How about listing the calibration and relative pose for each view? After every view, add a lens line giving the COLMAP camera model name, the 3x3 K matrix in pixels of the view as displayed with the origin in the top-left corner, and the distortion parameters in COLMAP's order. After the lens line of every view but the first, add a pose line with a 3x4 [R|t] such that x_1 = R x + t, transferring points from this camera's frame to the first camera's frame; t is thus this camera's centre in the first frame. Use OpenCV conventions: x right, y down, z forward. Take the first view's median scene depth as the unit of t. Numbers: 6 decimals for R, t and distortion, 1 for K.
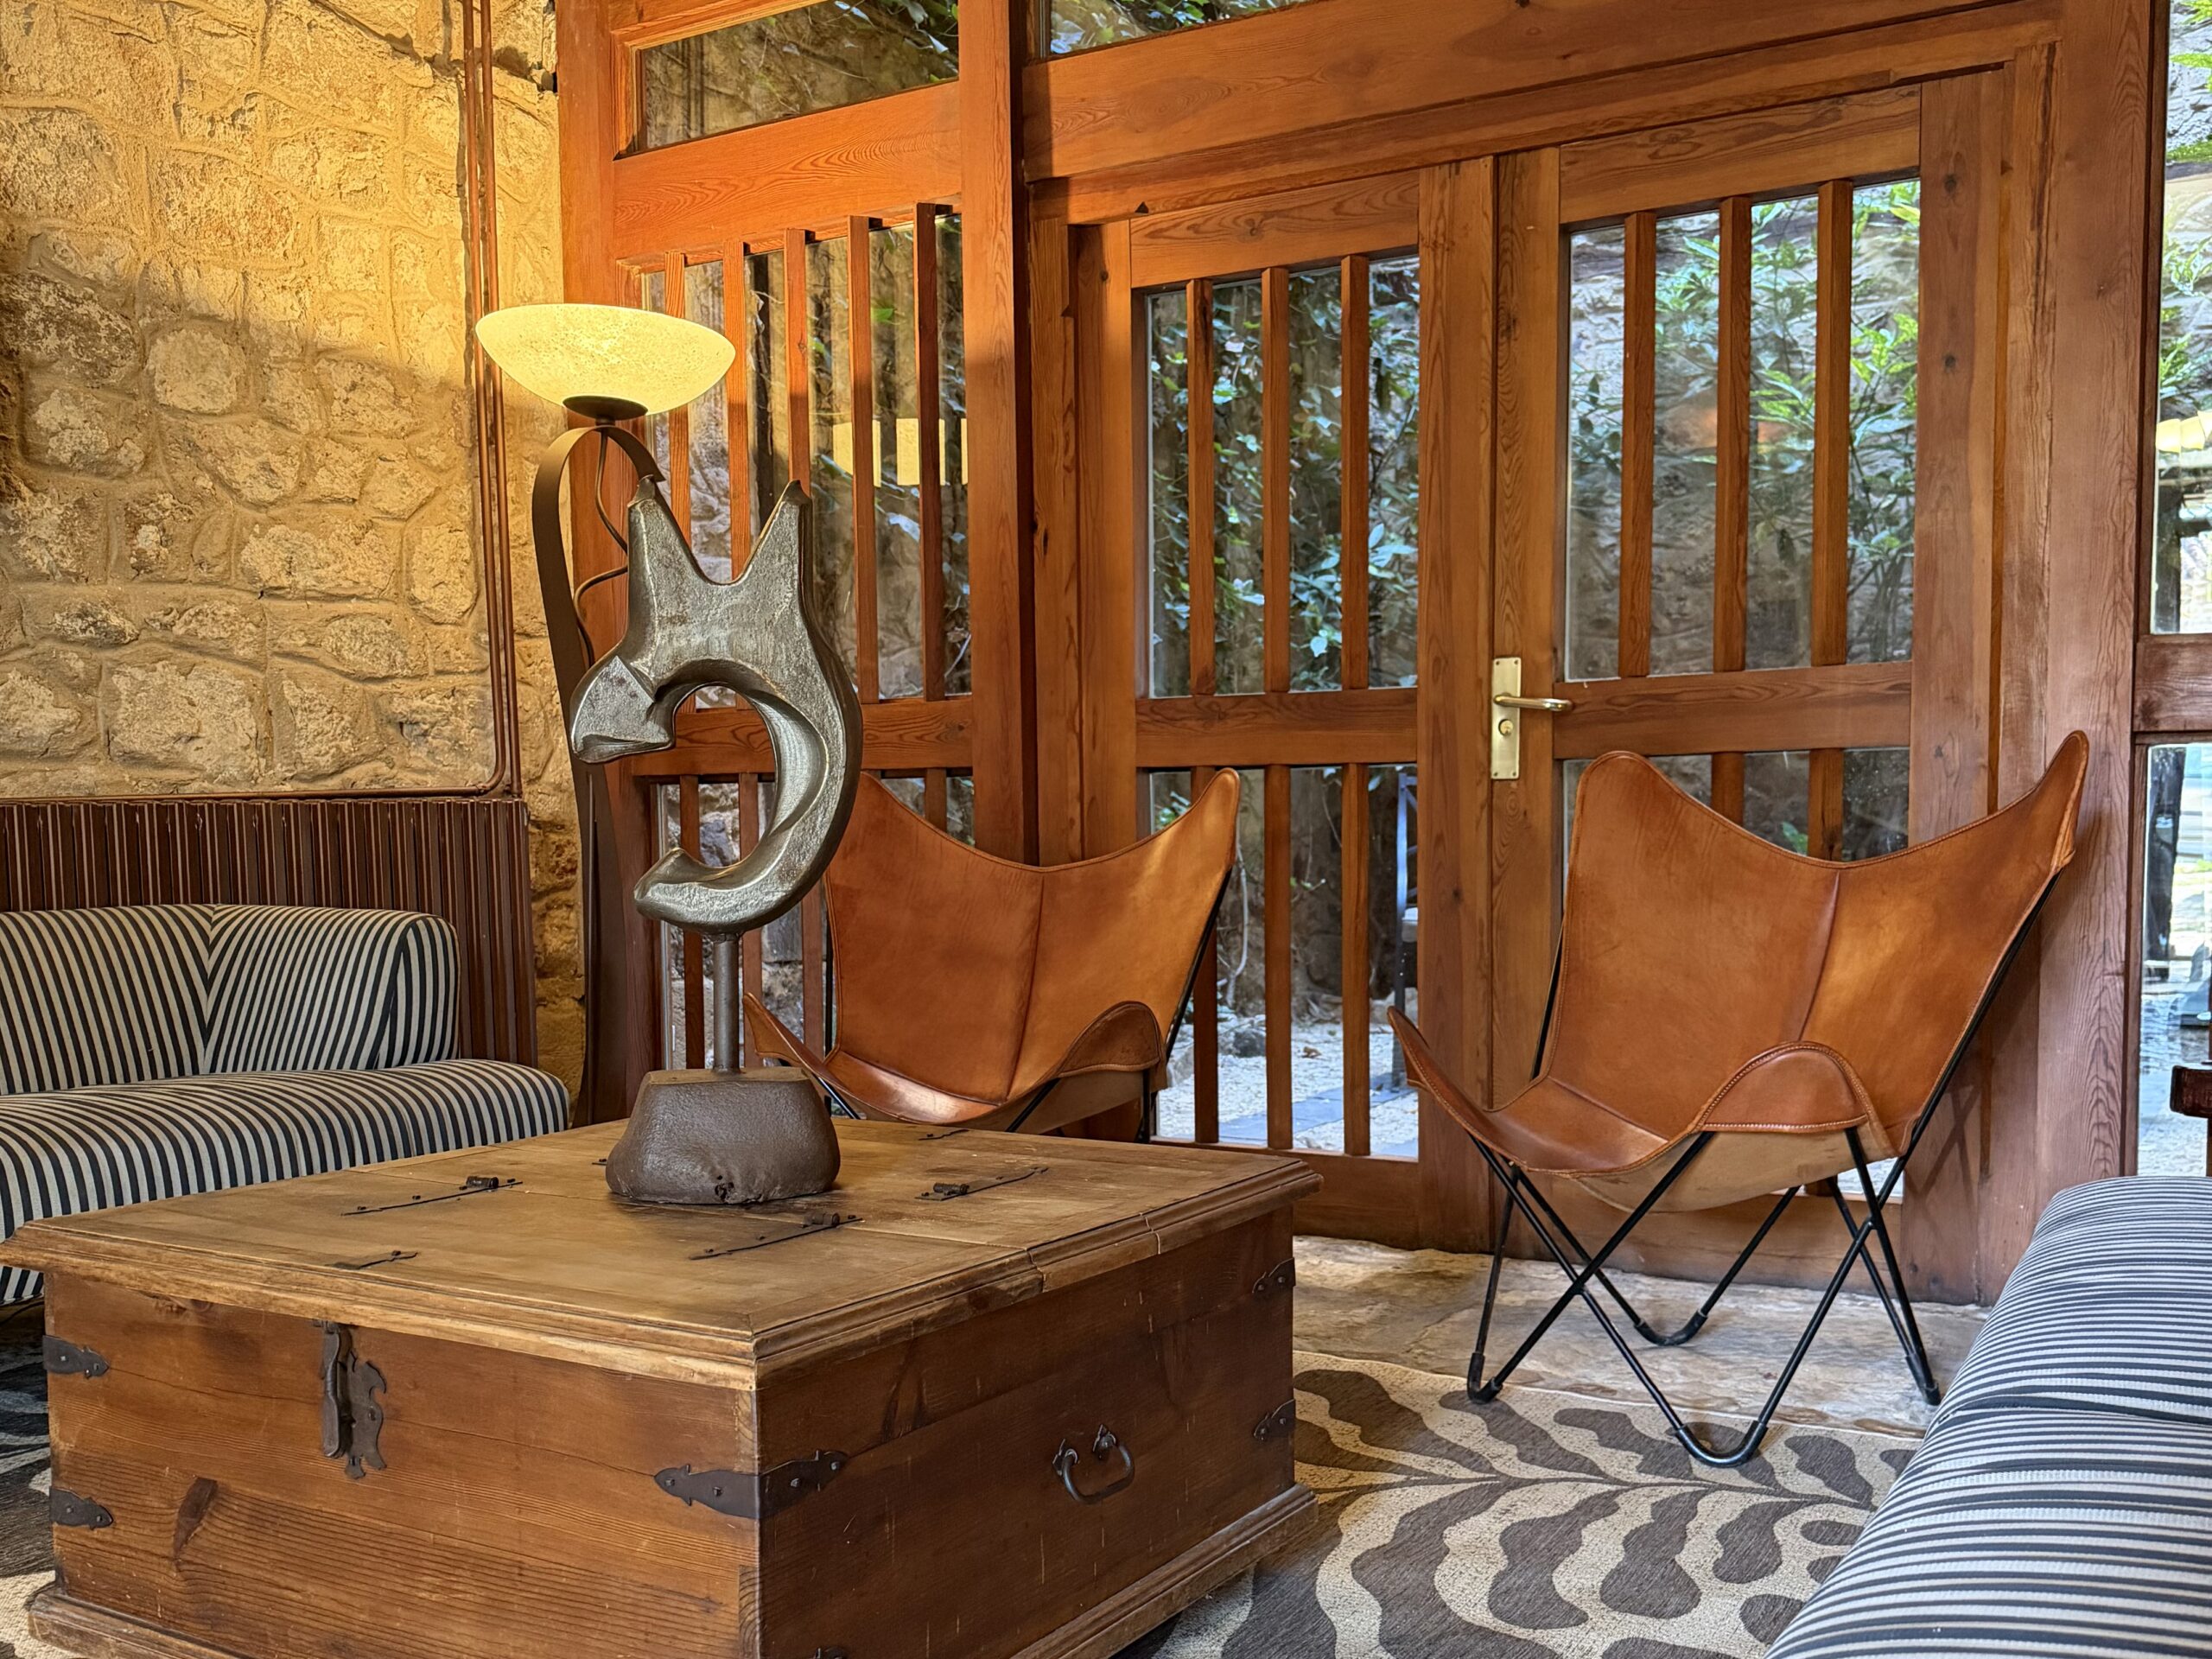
lens RADIAL K [[2081.1, 0, 1115.7], [0, 2081.1, 988.9], [0, 0, 1]] dist [-0.013520, 0.000000]
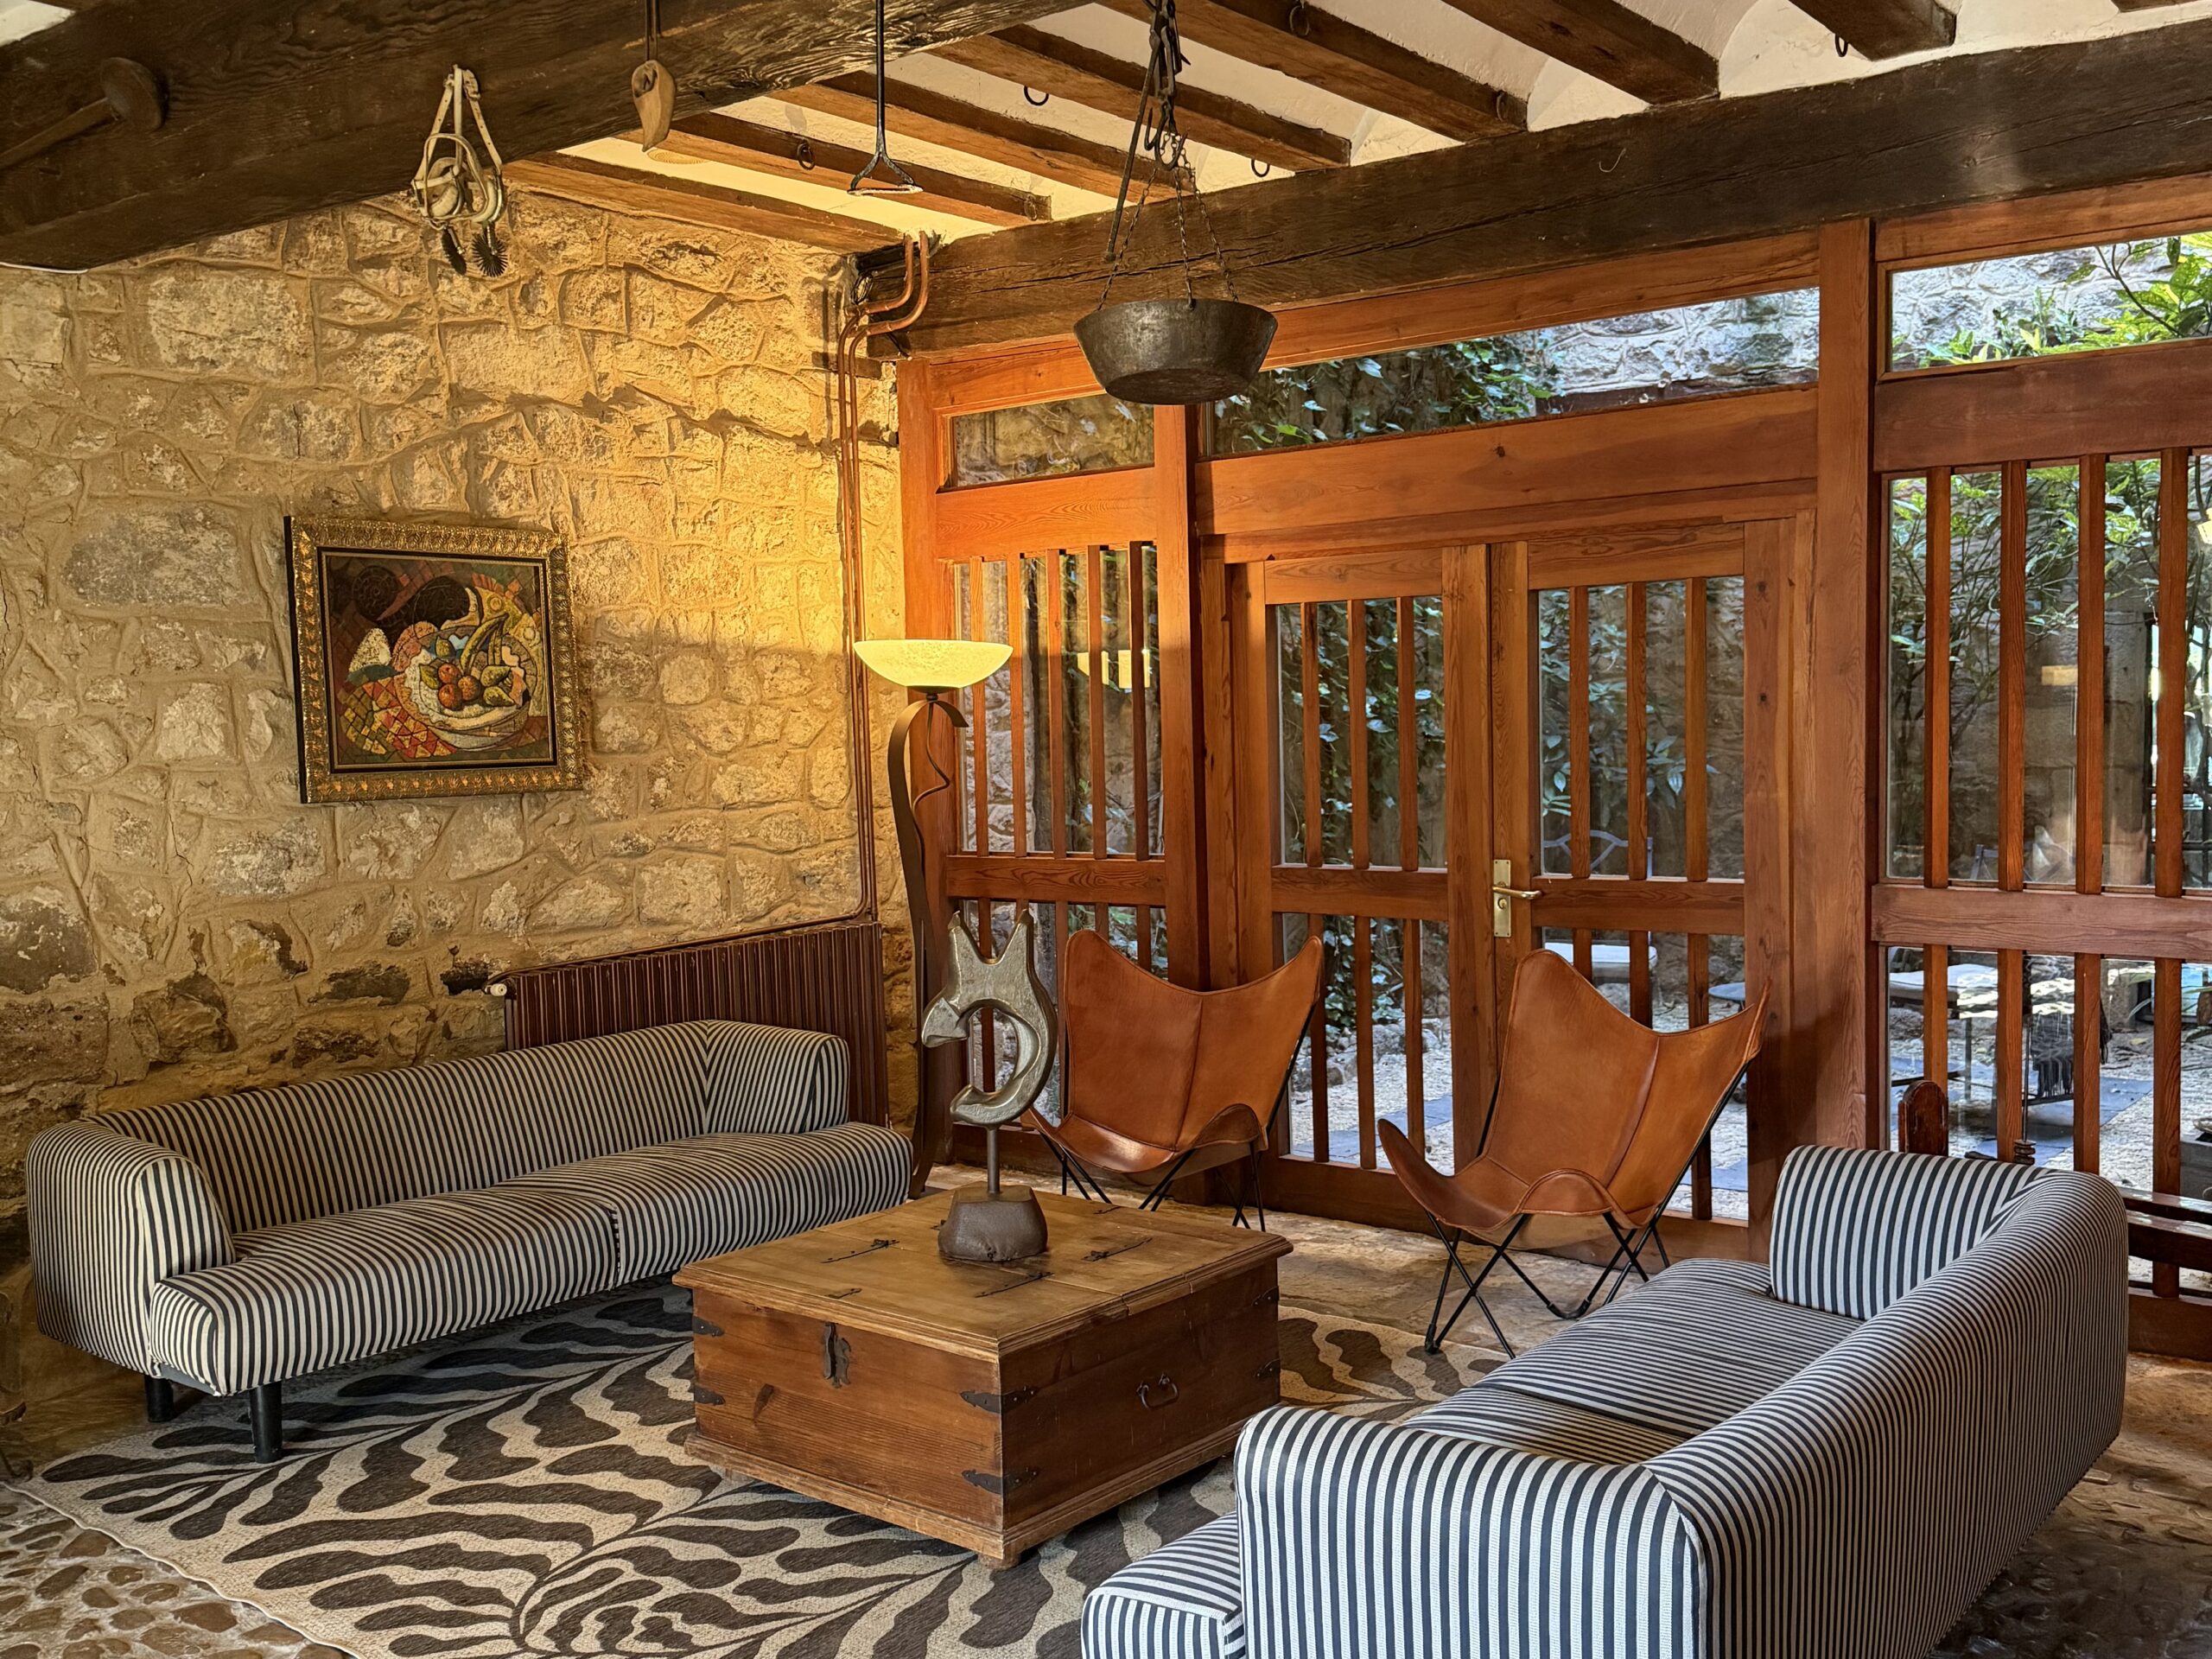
lens RADIAL K [[2069.7, 0, 1083.6], [0, 2069.7, 834.3], [0, 0, 1]] dist [0.034940, 0.000000]
pose [[0.986724, -0.005250, -0.162319, 0.127655], [0.003284, 0.999918, -0.012374, -0.155958], [0.162371, 0.011676, 0.986661, -0.553716]]
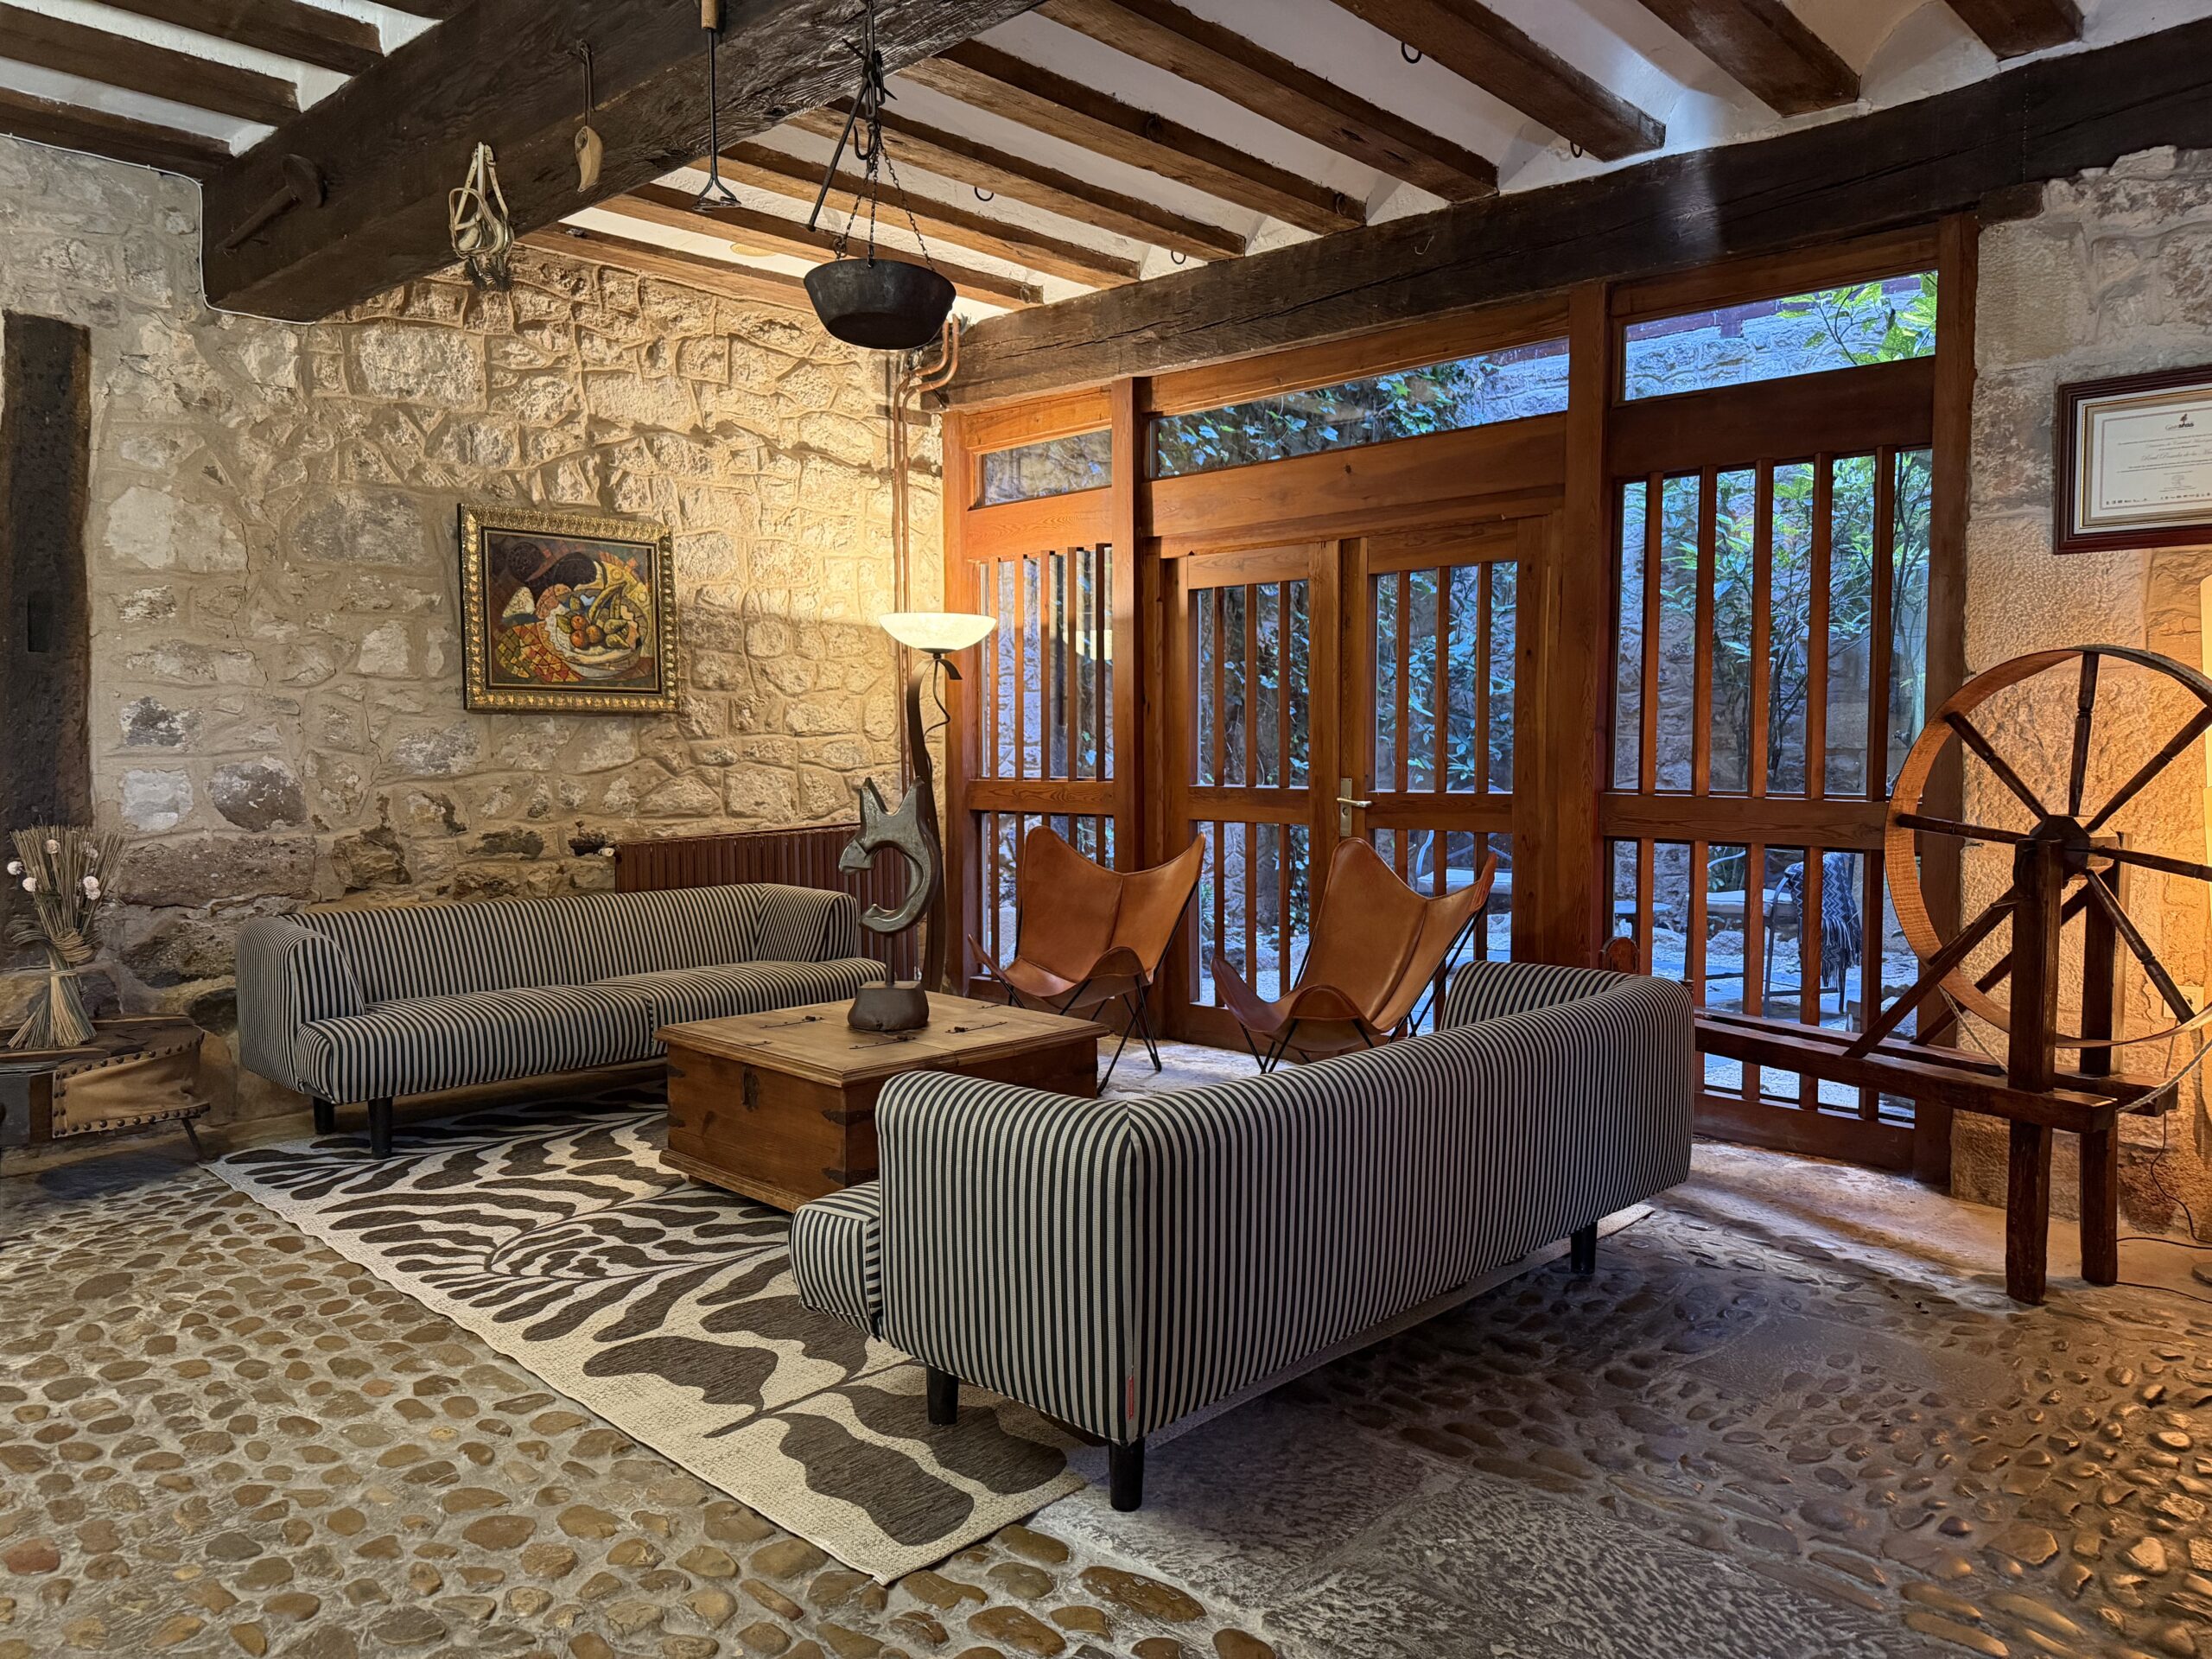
lens RADIAL K [[1560.7, 0, 1110.2], [0, 1560.7, 820.9], [0, 0, 1]] dist [0.049512, -0.050157]
pose [[0.968666, 0.020702, -0.247501, 0.333947], [-0.026503, 0.999446, -0.020129, -0.078429], [0.246948, 0.026058, 0.968678, -0.534336]]
